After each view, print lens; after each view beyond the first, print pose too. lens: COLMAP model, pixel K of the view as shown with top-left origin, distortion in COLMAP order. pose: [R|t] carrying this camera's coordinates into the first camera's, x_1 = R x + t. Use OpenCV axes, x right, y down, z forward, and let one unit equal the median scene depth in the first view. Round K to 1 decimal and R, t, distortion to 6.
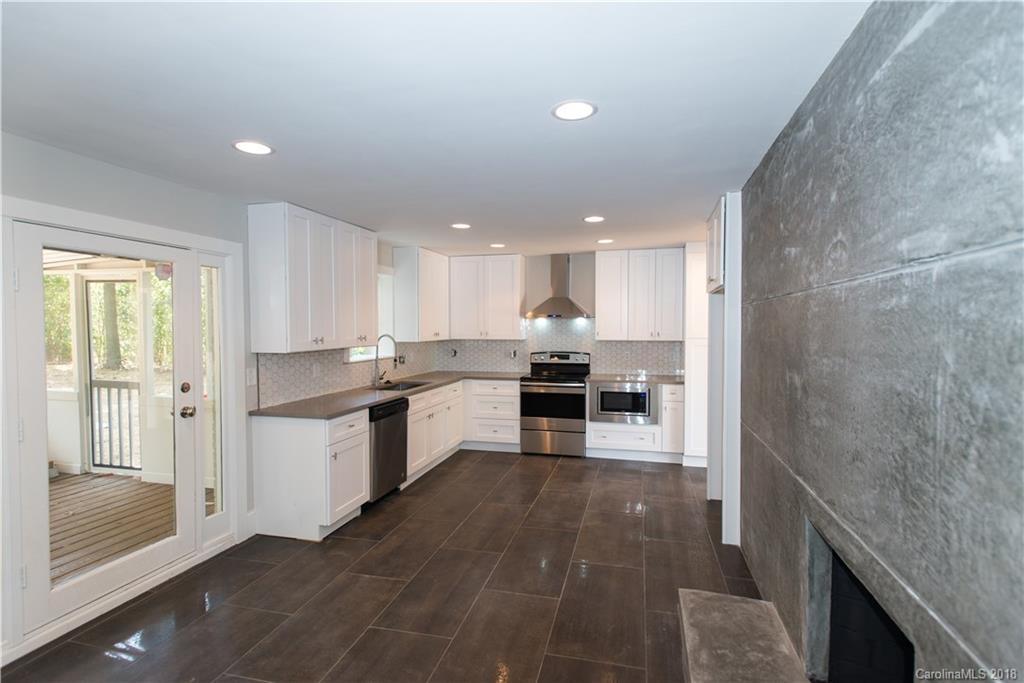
lens RADIAL K [[500.4, 0, 513.0], [0, 500.4, 340.1], [0, 0, 1]] dist [0.018040, -0.001123]
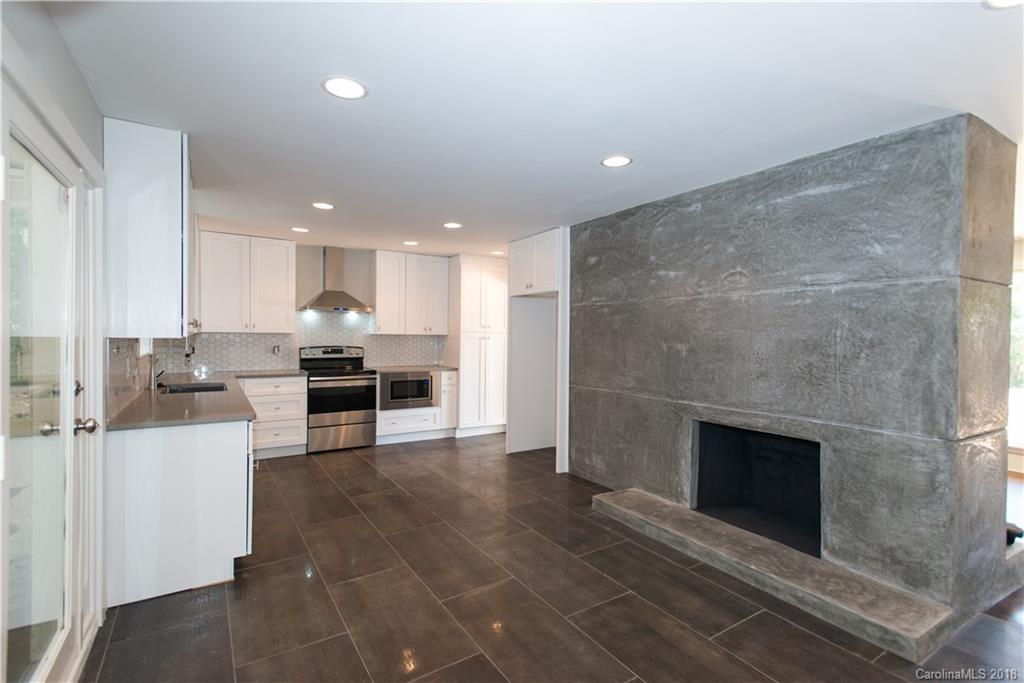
lens RADIAL K [[483.2, 0, 513.3], [0, 483.2, 339.7], [0, 0, 1]] dist [0.018956, -0.000129]
pose [[0.680219, -0.000643, 0.733009, -0.425094], [0.009116, 0.999930, -0.007583, 0.024802], [-0.732953, 0.011840, 0.680177, 0.105505]]
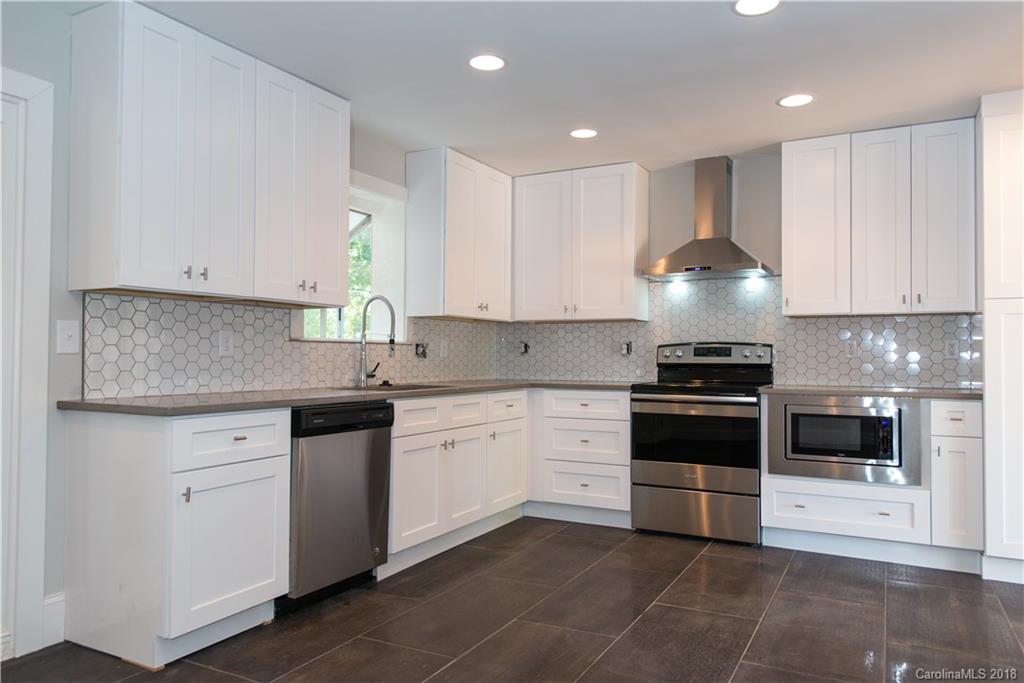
lens RADIAL K [[705.5, 0, 512.0], [0, 705.5, 341.5], [0, 0, 1]] dist [0.009442, -0.000040]
pose [[0.971642, 0.001790, -0.236449, 0.074303], [-0.014109, 0.998628, -0.050419, 0.073905], [0.236034, 0.052325, 0.970335, 0.262685]]
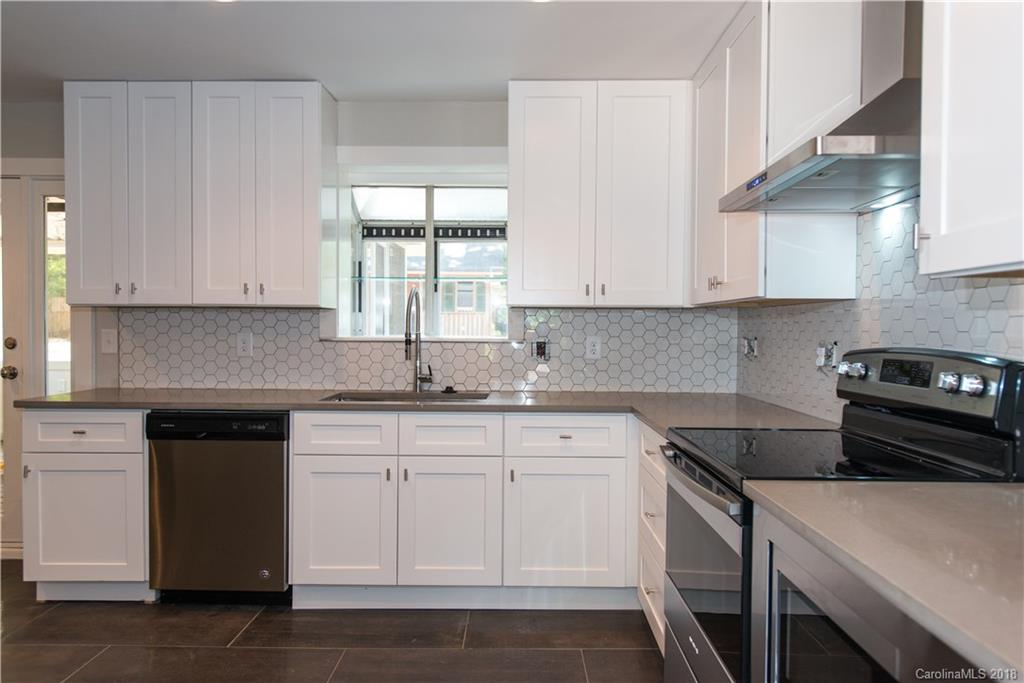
lens RADIAL K [[689.9, 0, 512.0], [0, 689.9, 341.5], [0, 0, 1]] dist [0.008972, -0.000358]
pose [[0.237830, 0.021999, -0.971058, 0.394806], [-0.035327, 0.999278, 0.013986, 0.026263], [0.970664, 0.030978, 0.238436, 0.896483]]
